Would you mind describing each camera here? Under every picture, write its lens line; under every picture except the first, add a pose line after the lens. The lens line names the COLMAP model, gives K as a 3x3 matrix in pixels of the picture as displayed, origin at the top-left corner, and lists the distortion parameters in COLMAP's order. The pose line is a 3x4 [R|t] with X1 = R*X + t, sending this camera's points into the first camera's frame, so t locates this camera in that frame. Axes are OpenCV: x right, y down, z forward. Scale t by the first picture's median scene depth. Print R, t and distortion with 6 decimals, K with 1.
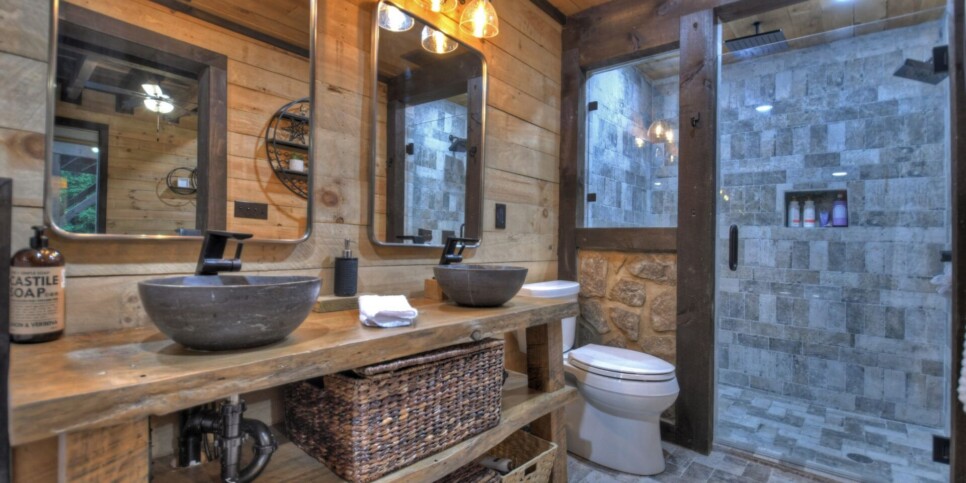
lens RADIAL K [[391.8, 0, 482.8], [0, 391.8, 231.6], [0, 0, 1]] dist [0.001572, 0.000083]
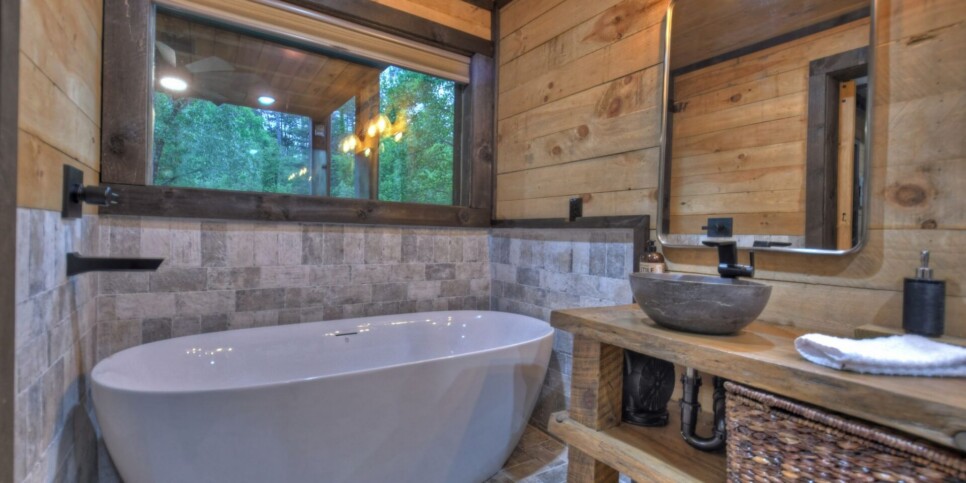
lens RADIAL K [[423.6, 0, 483.5], [0, 423.6, 245.7], [0, 0, 1]] dist [0.024443, -0.027053]
pose [[-0.253730, -0.009467, -0.967229, 0.678691], [-0.010800, 0.999917, -0.006954, 0.026941], [0.967215, 0.008682, -0.253812, 0.549779]]
